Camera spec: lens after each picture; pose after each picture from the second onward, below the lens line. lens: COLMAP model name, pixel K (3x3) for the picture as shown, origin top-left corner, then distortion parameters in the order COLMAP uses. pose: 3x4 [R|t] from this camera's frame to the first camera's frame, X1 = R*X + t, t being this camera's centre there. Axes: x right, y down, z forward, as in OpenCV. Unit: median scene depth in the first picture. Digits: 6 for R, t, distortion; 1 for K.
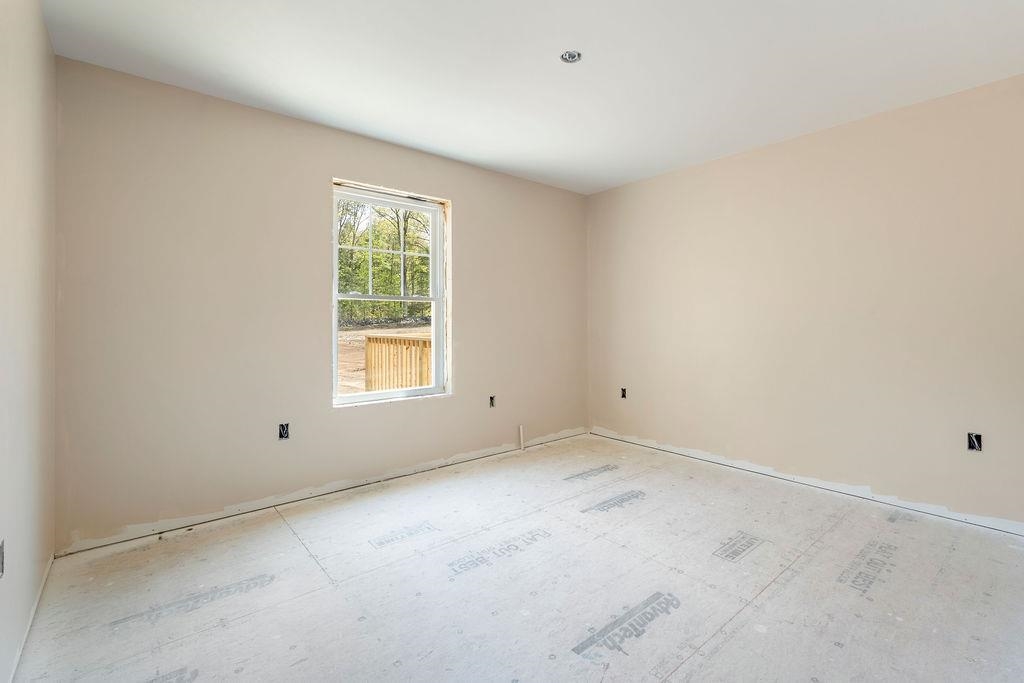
lens RADIAL K [[453.0, 0, 503.7], [0, 453.0, 320.4], [0, 0, 1]] dist [0.002288, 0.000438]
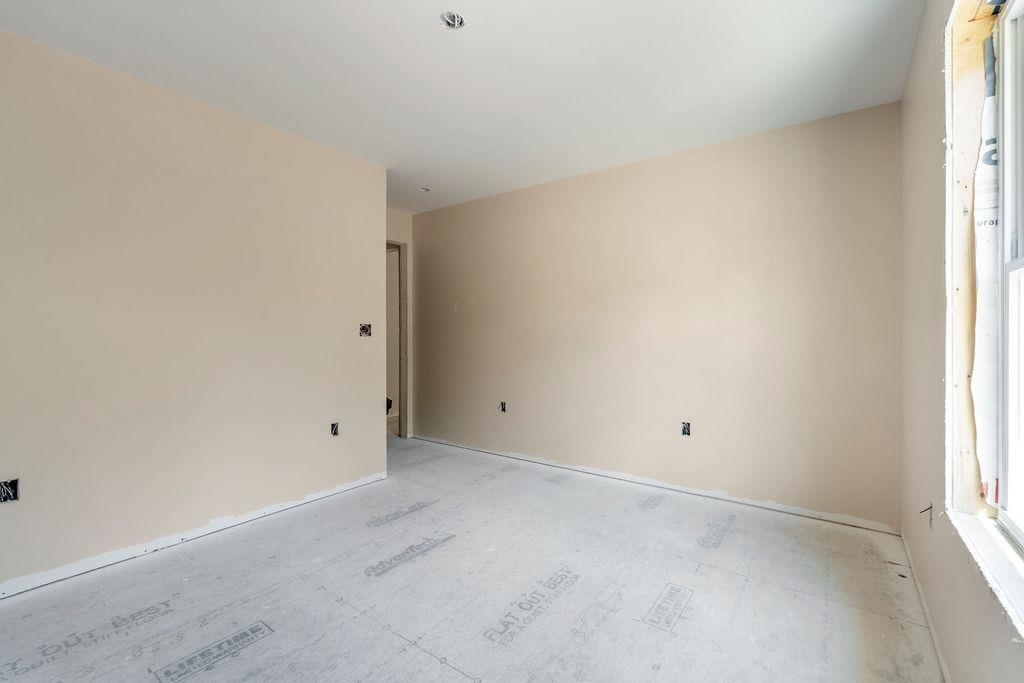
lens RADIAL K [[453.0, 0, 510.1], [0, 453.0, 339.9], [0, 0, 1]] dist [0.002288, 0.000438]
pose [[-0.967650, 0.005335, -0.252239, 0.299520], [0.005172, 0.999986, 0.001310, 0.018262], [0.252242, -0.000037, -0.967664, 2.121516]]
